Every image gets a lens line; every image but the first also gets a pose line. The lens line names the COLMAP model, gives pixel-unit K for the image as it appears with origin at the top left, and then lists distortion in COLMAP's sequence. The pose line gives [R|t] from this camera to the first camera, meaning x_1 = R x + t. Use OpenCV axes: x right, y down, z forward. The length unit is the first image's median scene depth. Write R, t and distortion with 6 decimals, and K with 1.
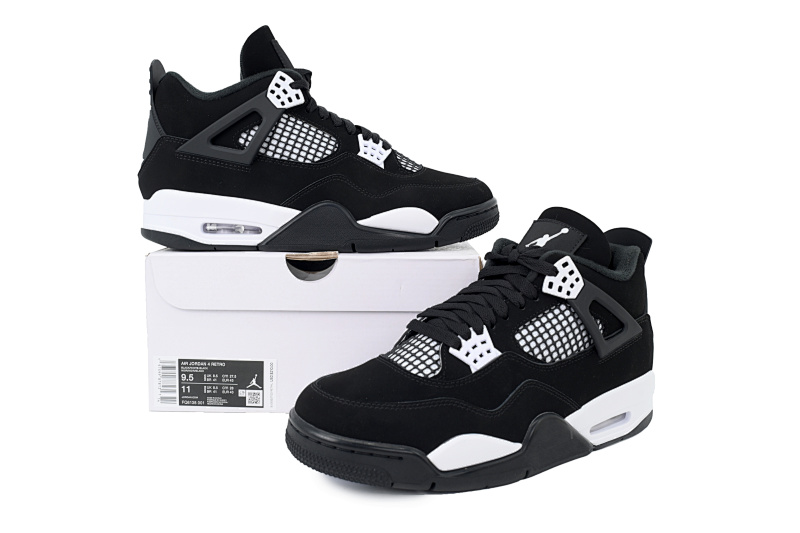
lens RADIAL K [[662.0, 0, 402.0], [0, 662.0, 266.3], [0, 0, 1]] dist [-0.017729, -0.003441]
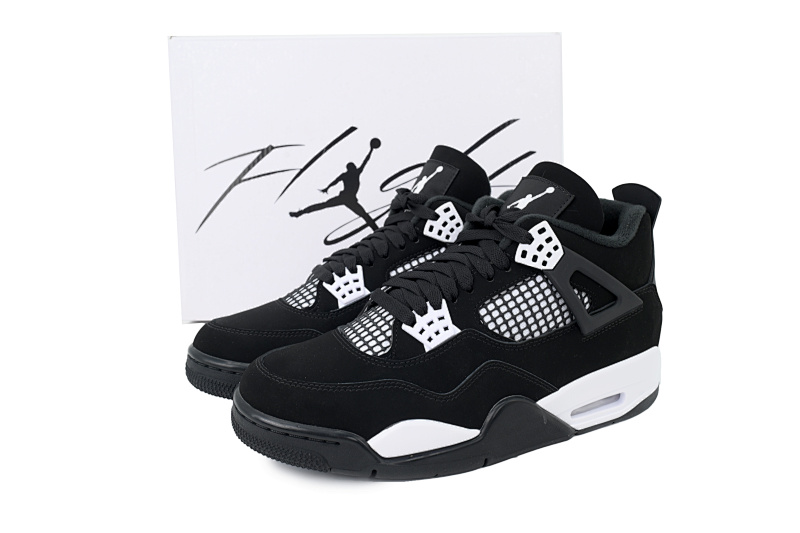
lens RADIAL K [[662.0, 0, 400.4], [0, 662.0, 268.4], [0, 0, 1]] dist [-0.017729, -0.003441]
pose [[0.990097, 0.010525, -0.139990, 0.190187], [0.003587, 0.994964, 0.100173, -0.042970], [0.140340, -0.099683, 0.985073, 0.104888]]
